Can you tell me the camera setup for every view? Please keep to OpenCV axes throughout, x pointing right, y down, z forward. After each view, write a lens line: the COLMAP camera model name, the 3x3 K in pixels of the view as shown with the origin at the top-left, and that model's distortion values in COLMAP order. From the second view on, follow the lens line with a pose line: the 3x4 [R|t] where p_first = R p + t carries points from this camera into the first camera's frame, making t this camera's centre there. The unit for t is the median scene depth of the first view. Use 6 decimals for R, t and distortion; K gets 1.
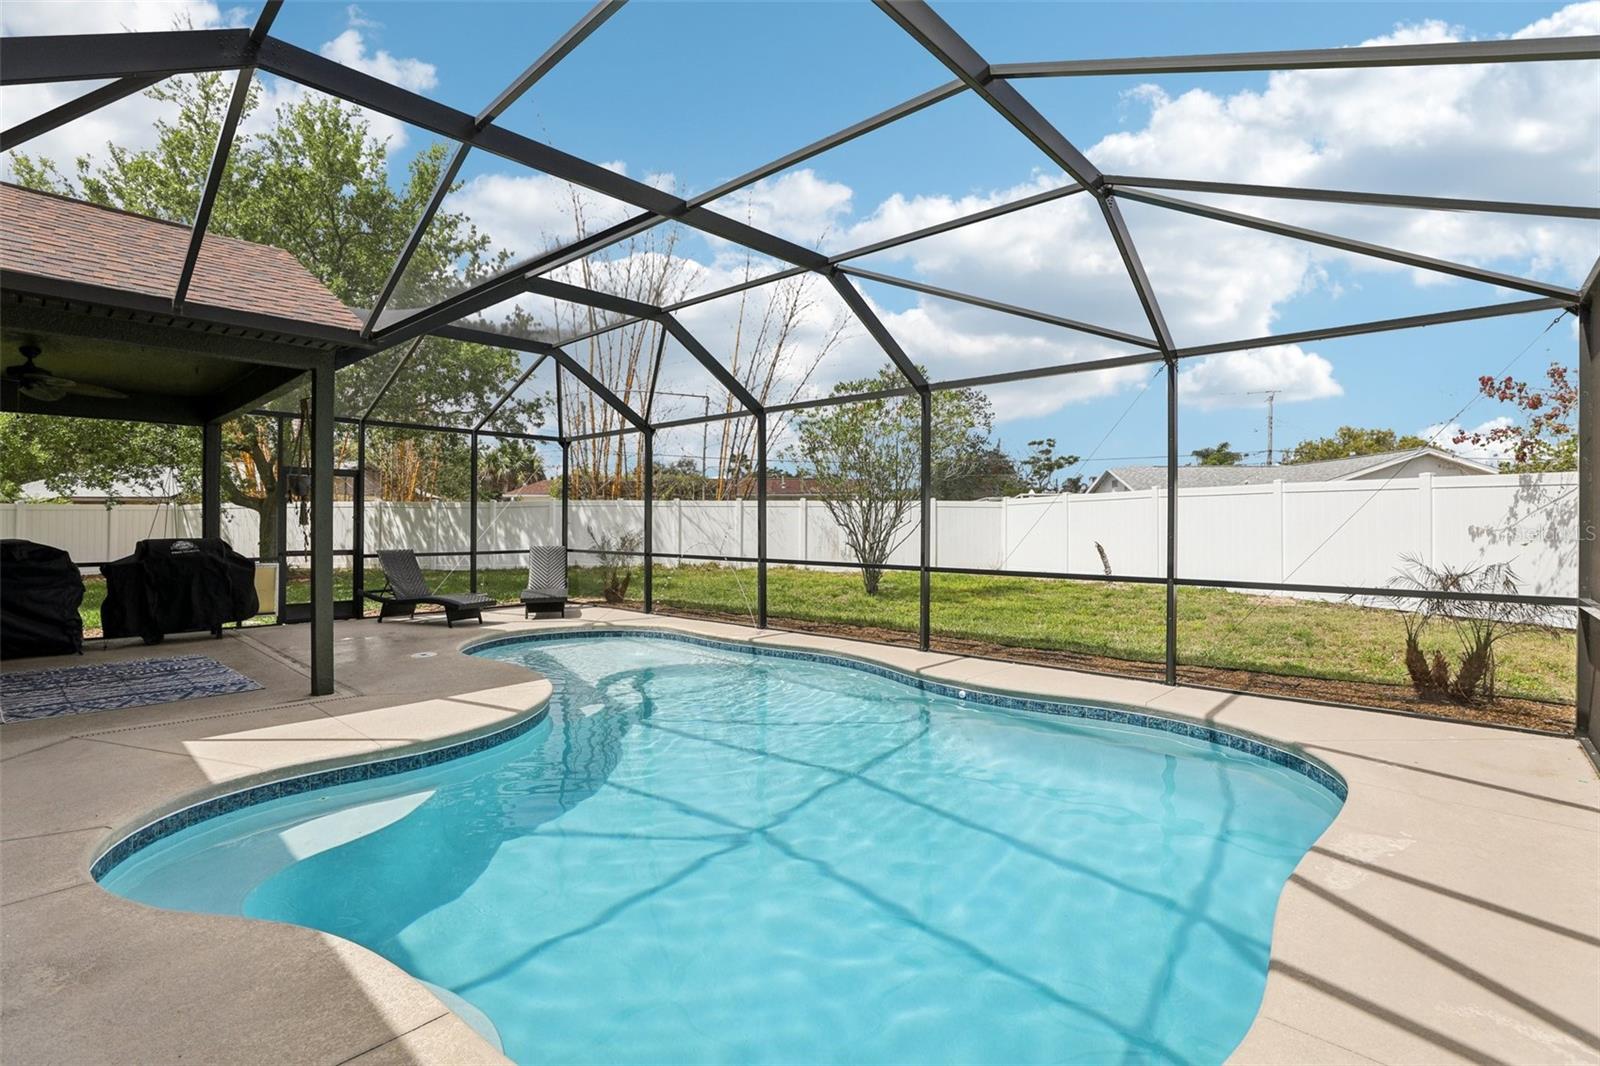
lens RADIAL K [[738.2, 0, 788.6], [0, 738.2, 525.1], [0, 0, 1]] dist [-0.031516, 0.009412]
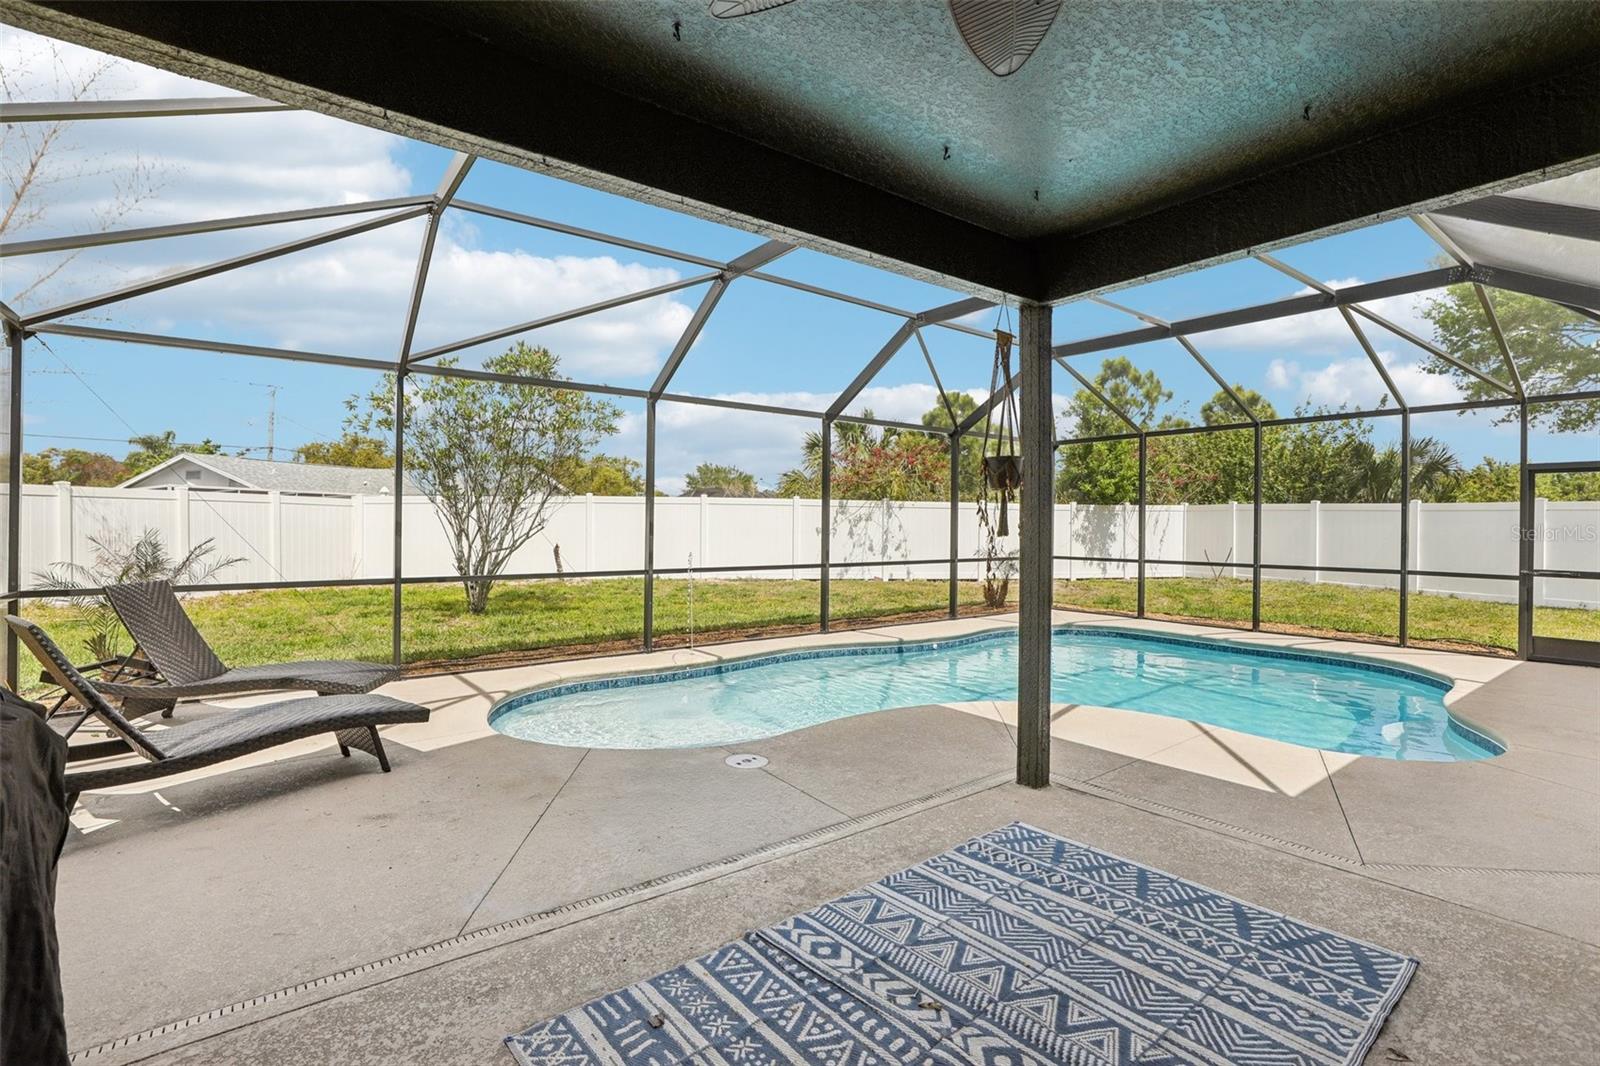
lens RADIAL K [[738.2, 0, 795.5], [0, 738.2, 531.0], [0, 0, 1]] dist [-0.031516, 0.009412]
pose [[0.180365, -0.011697, 0.983530, -0.971183], [-0.002172, 0.999922, 0.012290, -0.013454], [-0.983597, -0.004353, 0.180326, 0.785761]]
